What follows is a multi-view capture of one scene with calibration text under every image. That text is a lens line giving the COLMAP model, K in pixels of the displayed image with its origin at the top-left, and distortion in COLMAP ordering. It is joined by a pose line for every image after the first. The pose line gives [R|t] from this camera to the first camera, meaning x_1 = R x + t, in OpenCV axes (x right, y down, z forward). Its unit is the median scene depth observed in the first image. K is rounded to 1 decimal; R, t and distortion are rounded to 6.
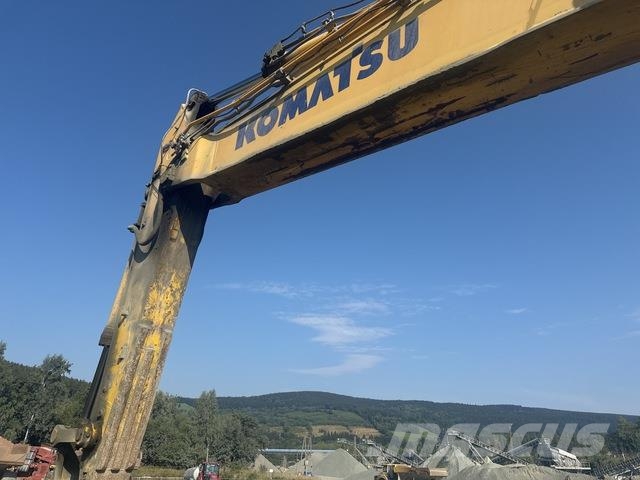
lens RADIAL K [[447.5, 0, 330.5], [0, 447.5, 244.1], [0, 0, 1]] dist [0.070515, -0.085312]
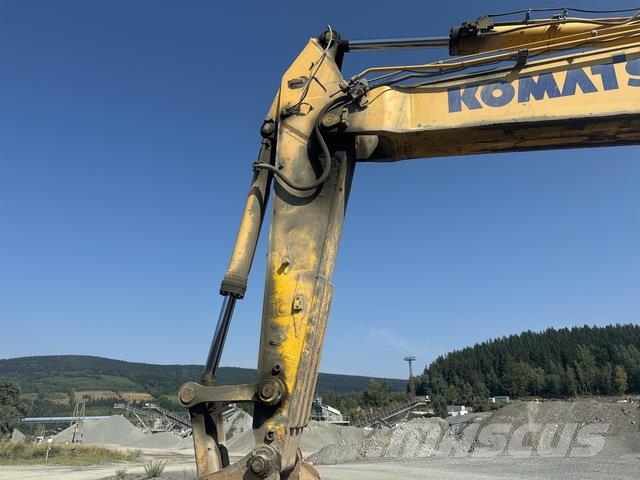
lens RADIAL K [[447.5, 0, 330.5], [0, 447.5, 244.1], [0, 0, 1]] dist [0.070515, -0.085312]
pose [[0.905020, 0.111031, 0.410622, -0.865763], [-0.140875, 0.989091, 0.043044, 0.077878], [-0.401363, -0.096802, 0.910789, 0.170323]]
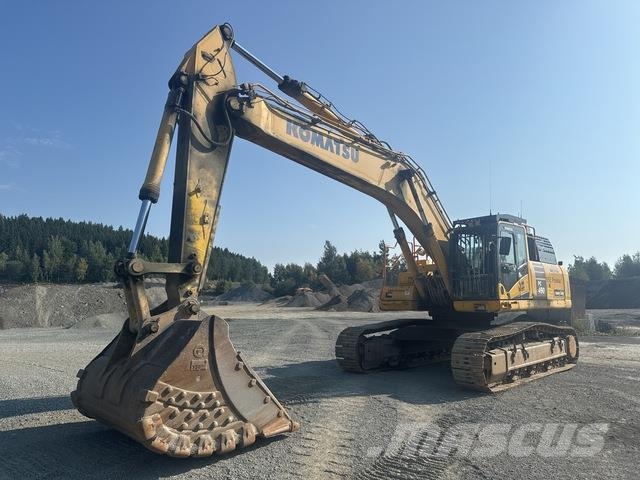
lens RADIAL K [[447.5, 0, 330.5], [0, 447.5, 244.1], [0, 0, 1]] dist [0.070515, -0.085312]
pose [[0.026391, 0.088898, 0.995691, -2.106654], [-0.416153, 0.906603, -0.069913, 0.273003], [-0.908911, -0.412515, 0.060921, 0.554355]]
